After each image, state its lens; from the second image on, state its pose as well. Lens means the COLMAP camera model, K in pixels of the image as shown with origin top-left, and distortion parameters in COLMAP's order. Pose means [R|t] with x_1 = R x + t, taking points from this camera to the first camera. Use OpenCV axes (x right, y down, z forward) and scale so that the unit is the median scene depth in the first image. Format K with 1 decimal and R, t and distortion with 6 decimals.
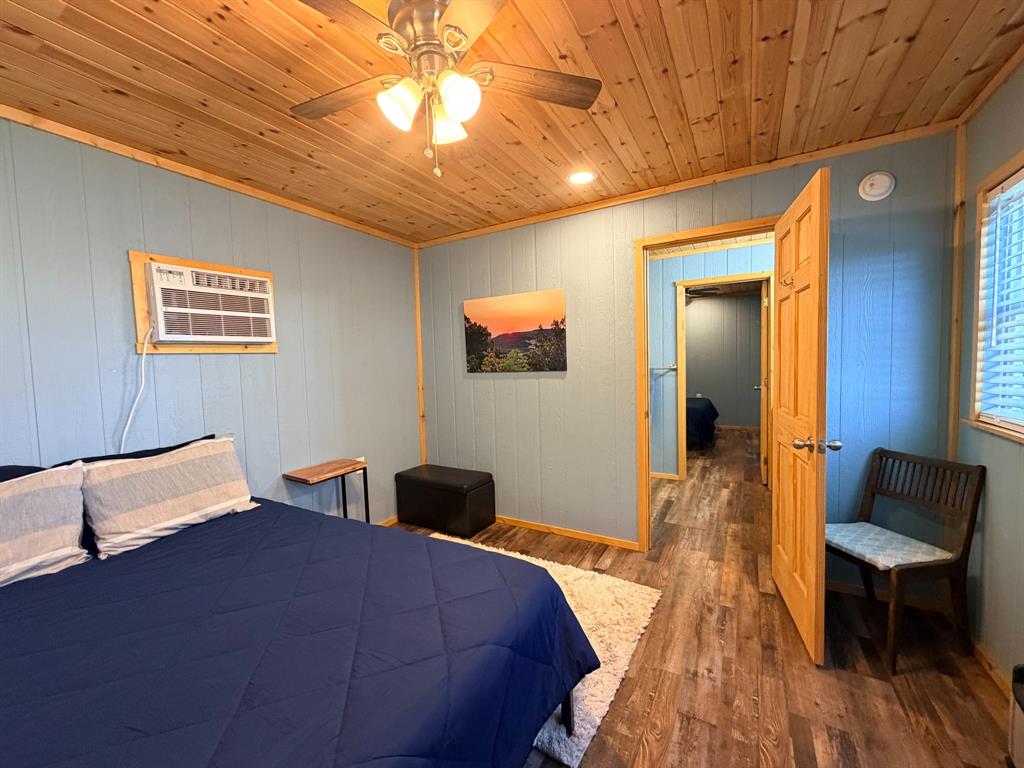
lens RADIAL K [[407.5, 0, 512.0], [0, 407.5, 384.0], [0, 0, 1]] dist [-0.000019, 0.000083]
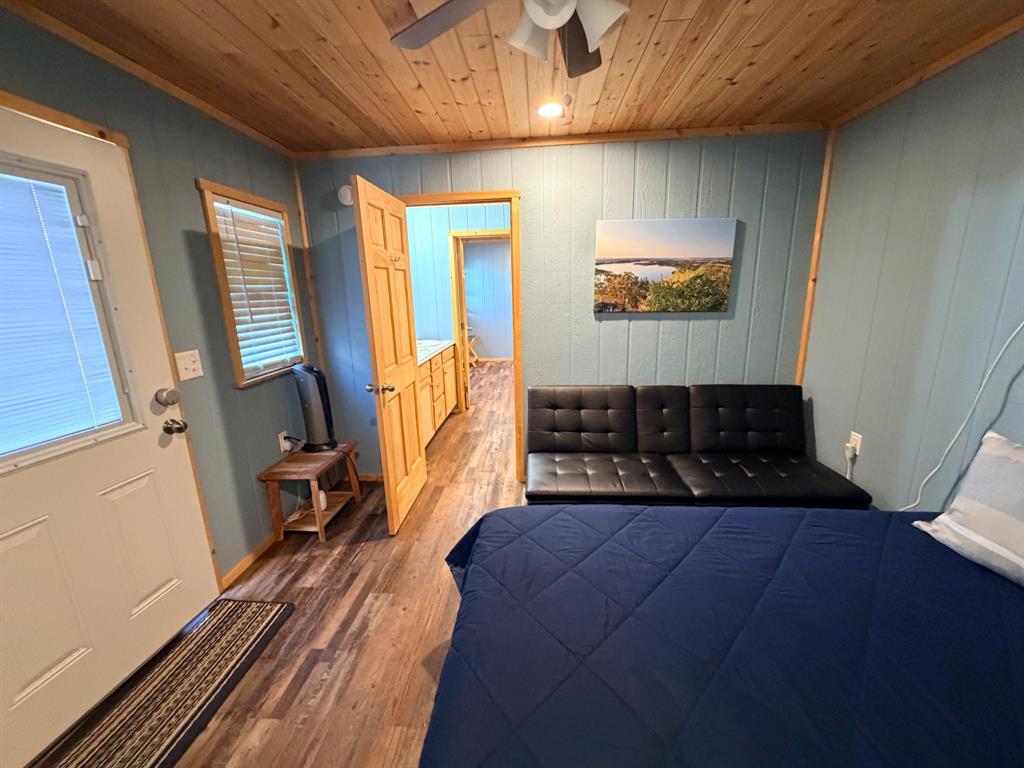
lens RADIAL K [[407.5, 0, 512.0], [0, 407.5, 384.0], [0, 0, 1]] dist [-0.000019, 0.000083]
pose [[-0.895654, 0.151316, -0.418219, 1.362500], [0.028462, 0.957917, 0.285630, -0.268111], [0.443839, 0.243923, -0.862269, 3.021246]]
